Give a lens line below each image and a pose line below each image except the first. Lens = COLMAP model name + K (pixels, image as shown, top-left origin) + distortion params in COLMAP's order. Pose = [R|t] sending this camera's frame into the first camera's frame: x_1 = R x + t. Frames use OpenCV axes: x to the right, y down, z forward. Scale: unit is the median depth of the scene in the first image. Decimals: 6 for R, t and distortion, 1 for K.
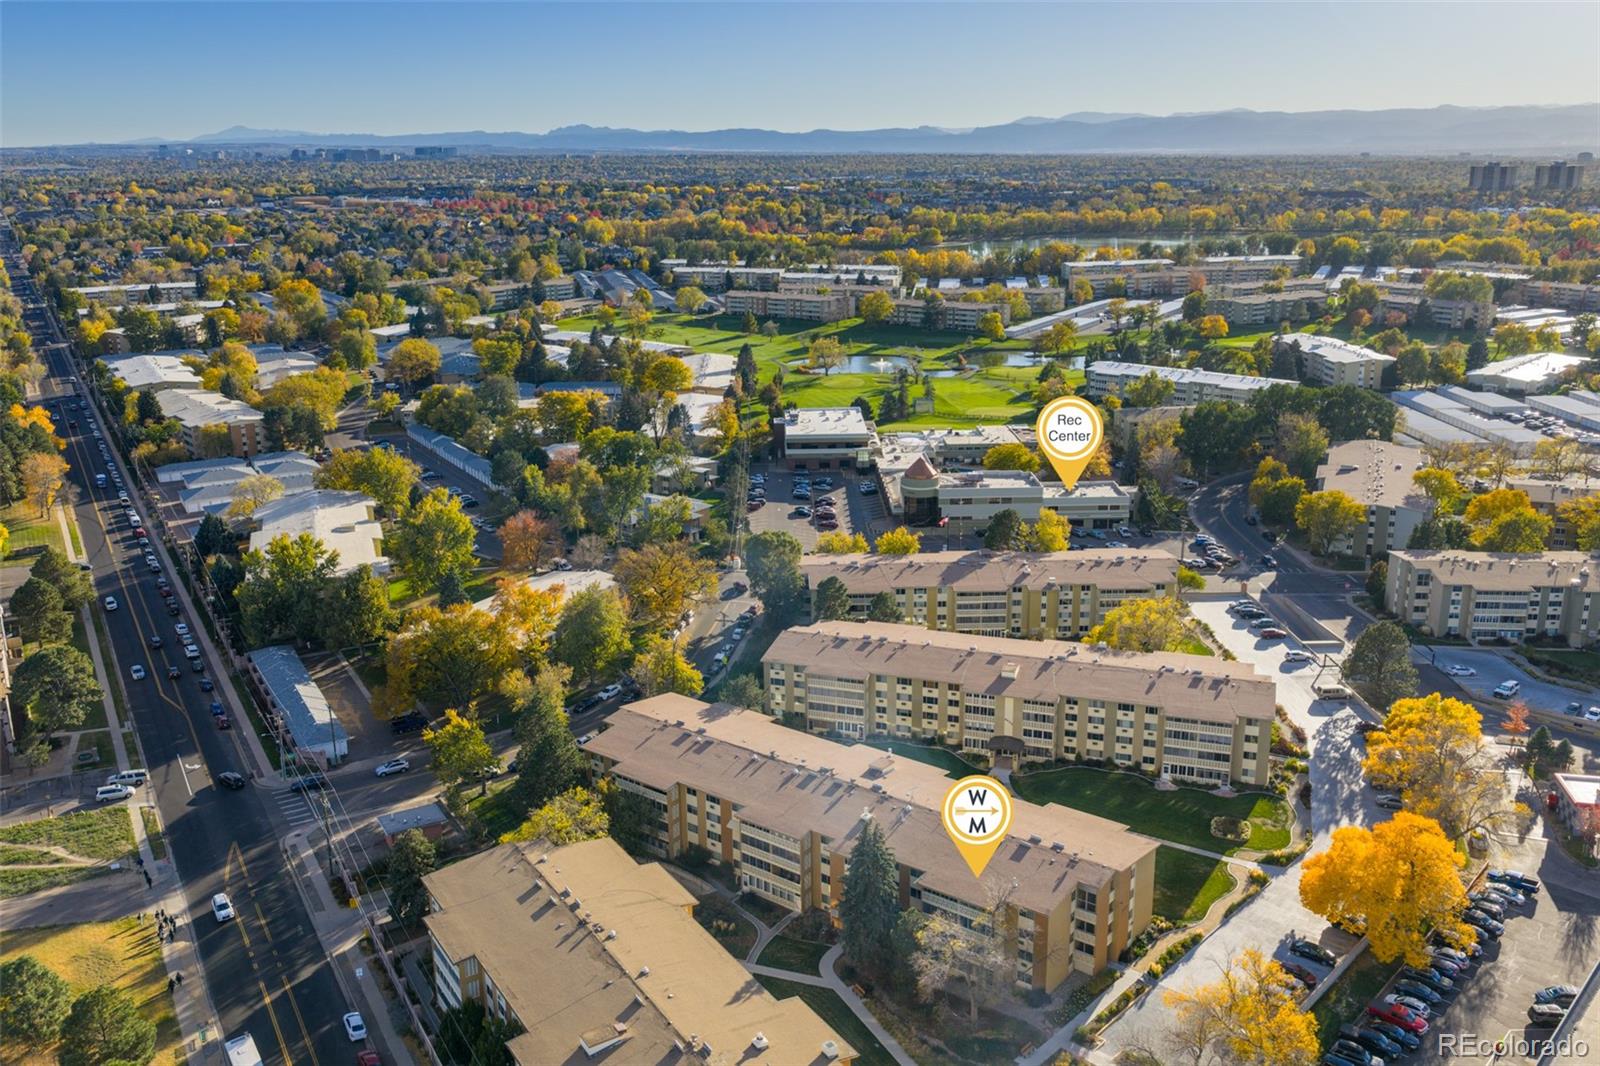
lens RADIAL K [[1338.3, 0, 775.3], [0, 1338.3, 532.8], [0, 0, 1]] dist [0.011586, -0.014149]
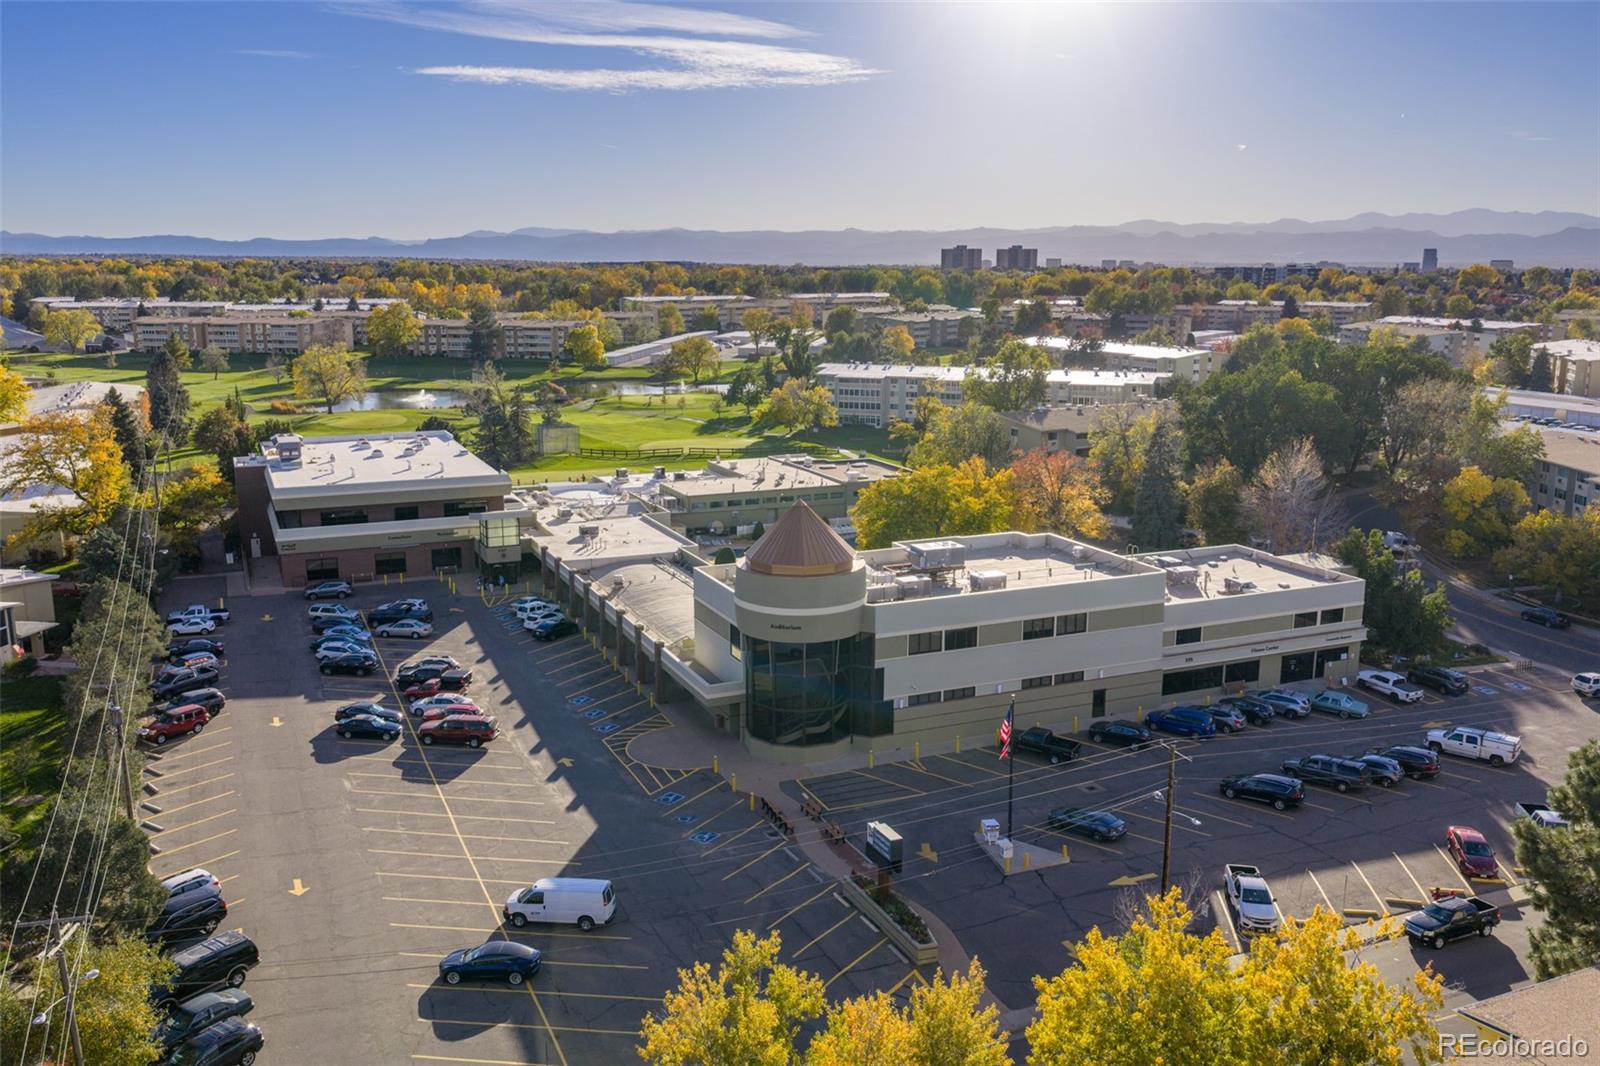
lens RADIAL K [[1338.3, 0, 775.3], [0, 1338.3, 532.8], [0, 0, 1]] dist [0.011586, -0.014149]
pose [[0.924415, -0.063236, 0.376109, -0.001790], [0.092978, 0.993771, -0.061439, -0.013406], [-0.369881, 0.091765, 0.924536, 0.307123]]
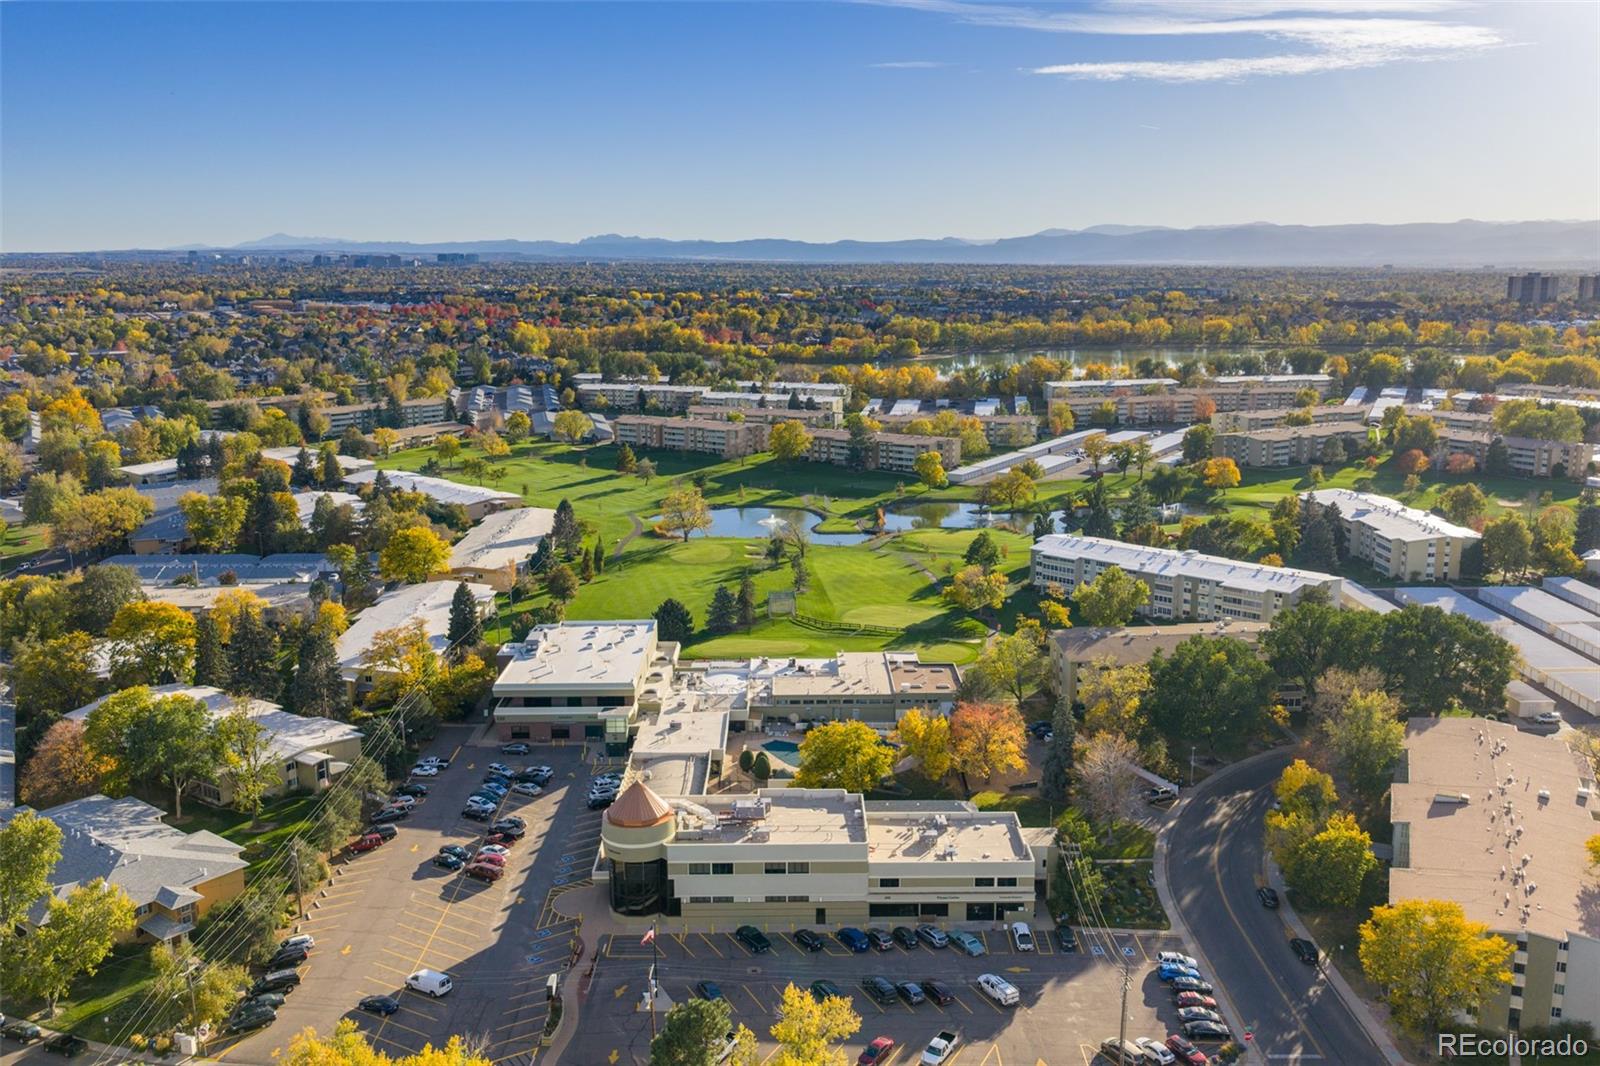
lens RADIAL K [[1338.3, 0, 775.3], [0, 1338.3, 532.8], [0, 0, 1]] dist [0.011586, -0.014149]
pose [[0.999784, 0.009800, -0.018353, 0.071604], [-0.011183, 0.996980, -0.076852, -0.047494], [0.017544, 0.077041, 0.996874, 0.194795]]
